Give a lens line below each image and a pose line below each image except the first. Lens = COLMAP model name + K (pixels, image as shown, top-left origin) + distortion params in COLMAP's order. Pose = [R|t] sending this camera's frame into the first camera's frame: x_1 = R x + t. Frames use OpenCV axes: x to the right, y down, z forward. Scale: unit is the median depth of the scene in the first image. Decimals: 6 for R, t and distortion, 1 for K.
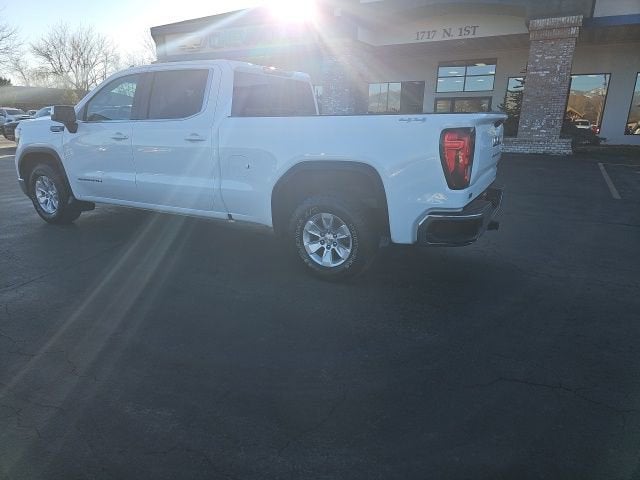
lens RADIAL K [[415.7, 0, 318.6], [0, 415.7, 246.0], [0, 0, 1]] dist [0.055855, -0.039394]
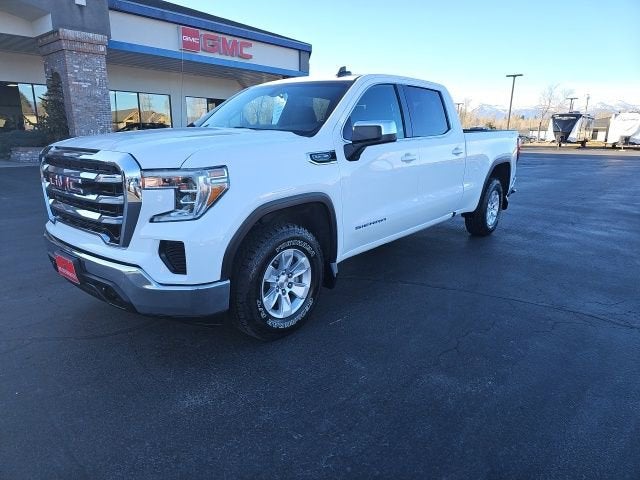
lens RADIAL K [[415.7, 0, 314.6], [0, 415.7, 243.2], [0, 0, 1]] dist [0.055855, -0.039394]
pose [[0.208896, -0.259080, 0.942995, -1.202738], [0.281498, 0.939387, 0.195730, -0.282289], [-0.936548, 0.224565, 0.269164, 0.884013]]
